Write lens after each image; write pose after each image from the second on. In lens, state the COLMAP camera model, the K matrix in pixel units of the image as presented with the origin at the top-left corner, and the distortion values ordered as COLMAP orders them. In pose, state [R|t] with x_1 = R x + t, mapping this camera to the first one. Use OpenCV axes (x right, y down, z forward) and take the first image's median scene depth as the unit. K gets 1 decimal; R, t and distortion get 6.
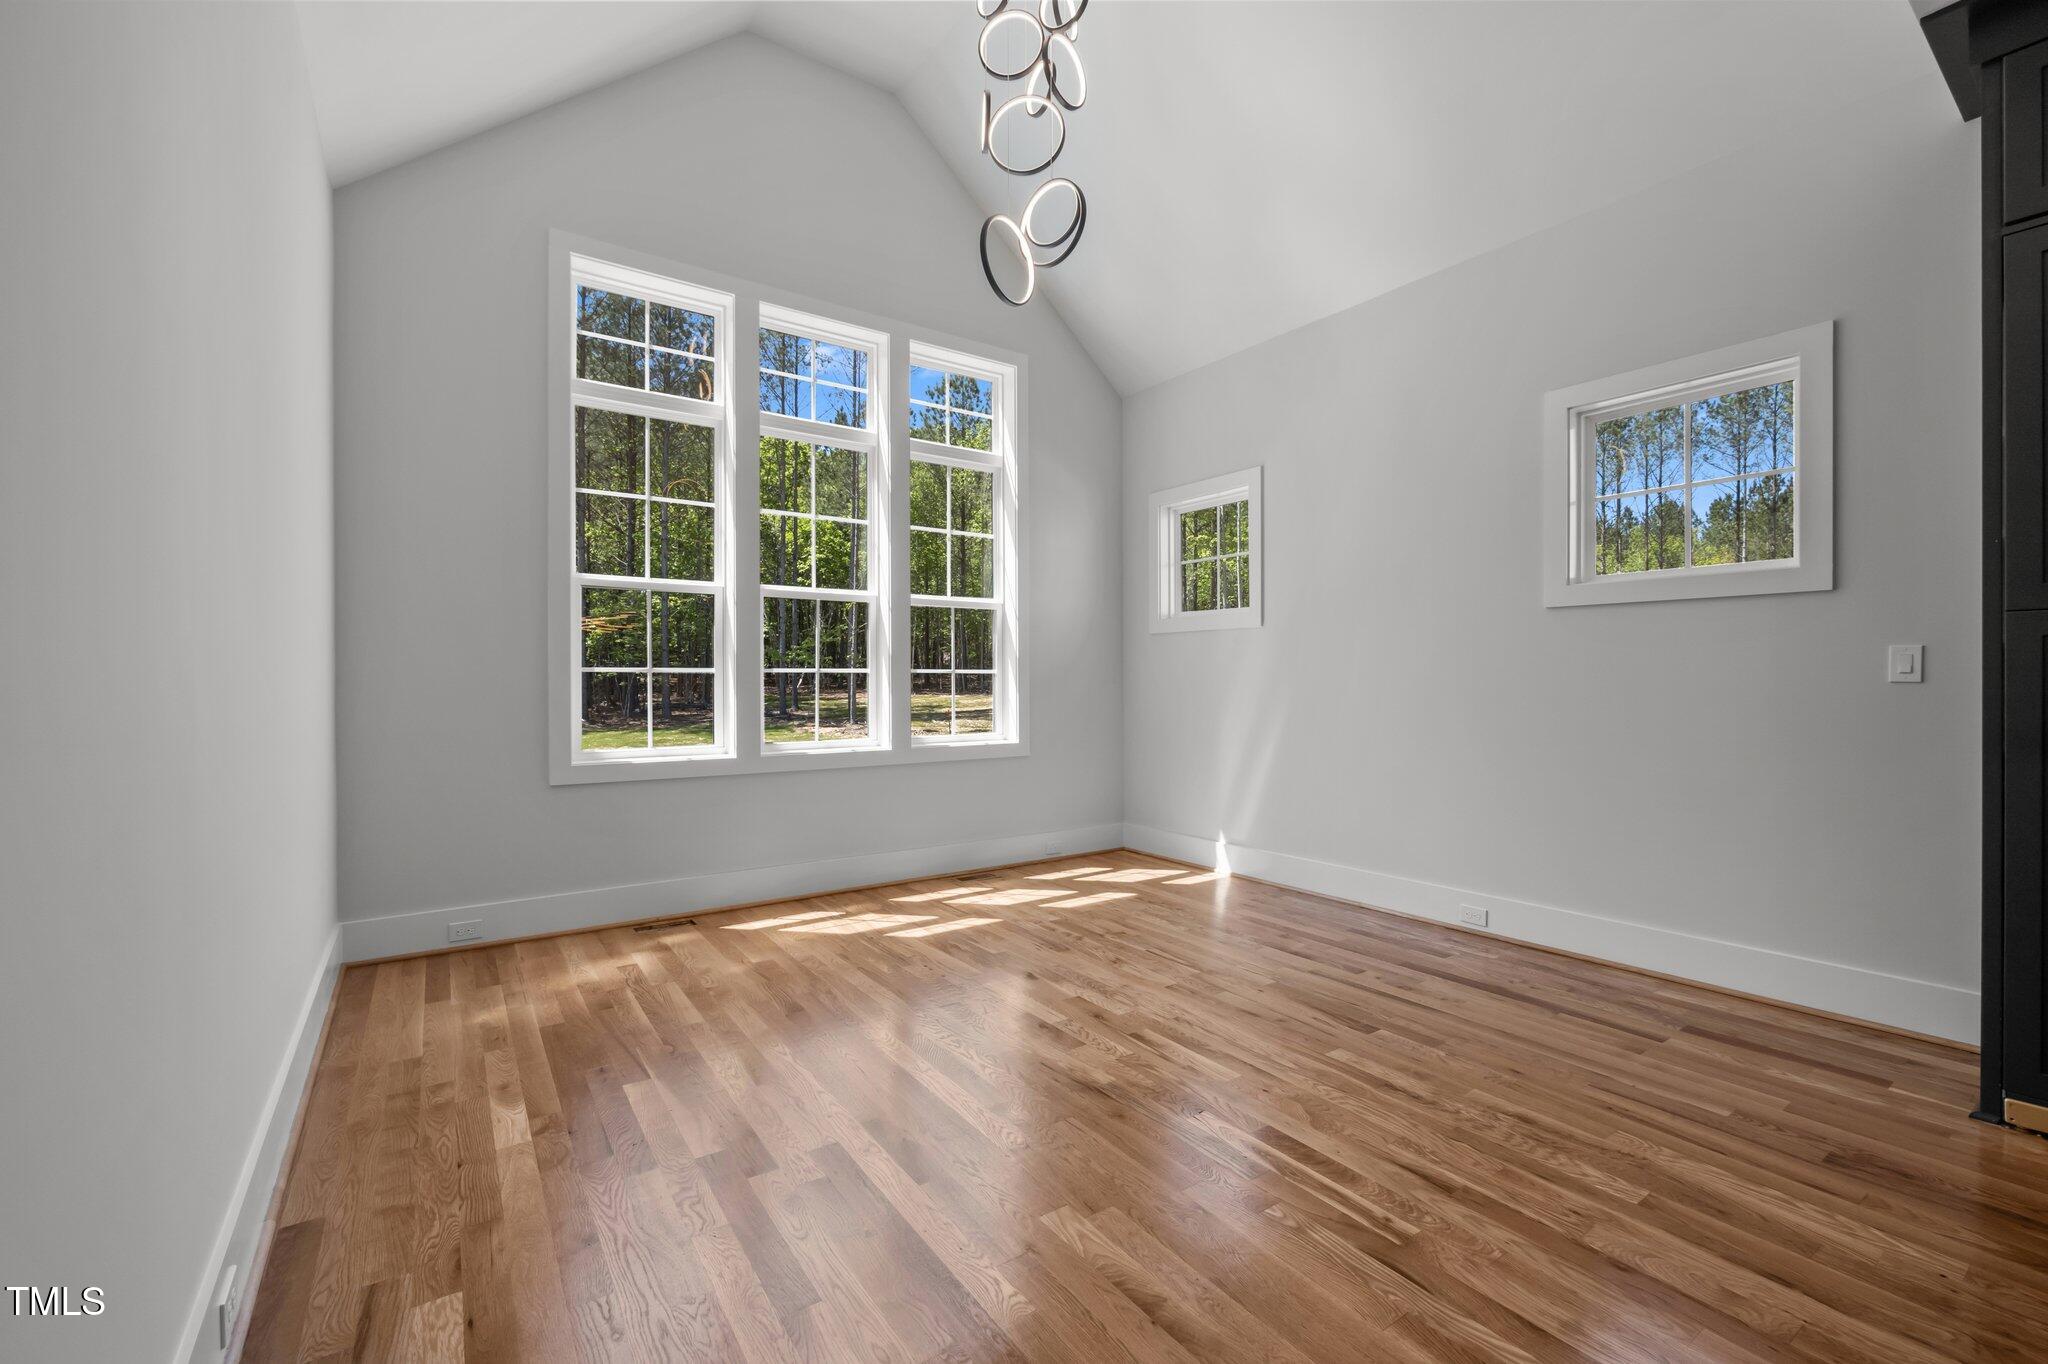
lens RADIAL K [[867.9, 0, 1028.6], [0, 867.9, 678.9], [0, 0, 1]] dist [-0.008090, 0.001963]
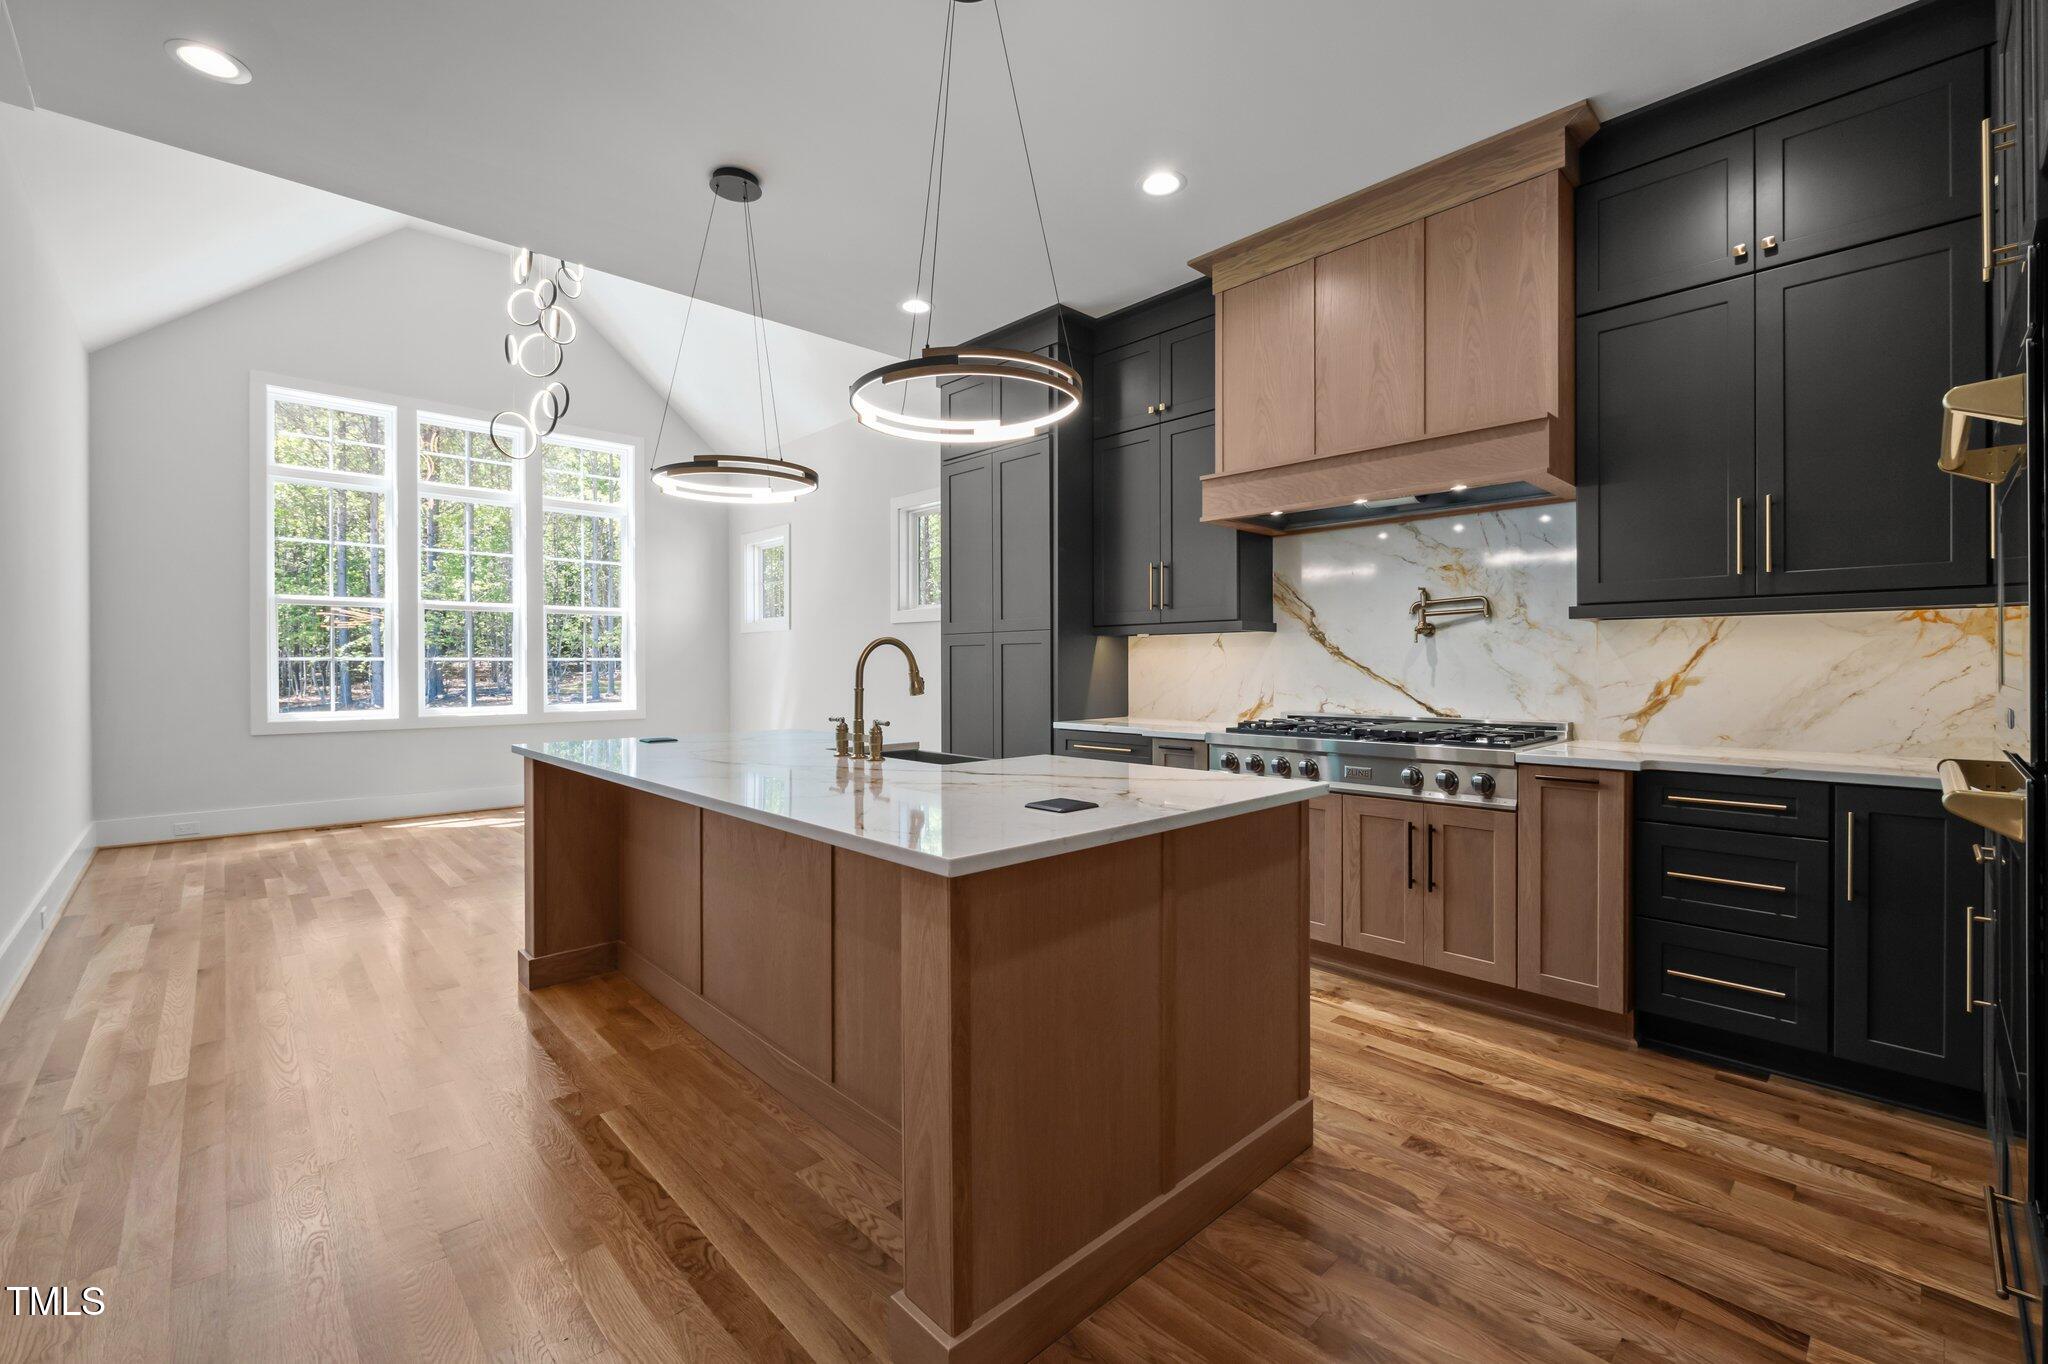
lens RADIAL K [[867.9, 0, 1012.3], [0, 867.9, 669.6], [0, 0, 1]] dist [-0.008090, 0.001963]
pose [[0.989816, -0.001290, 0.142347, 0.538923], [0.001092, 0.999998, 0.001469, 0.007241], [-0.142349, -0.001299, 0.989816, -0.671876]]
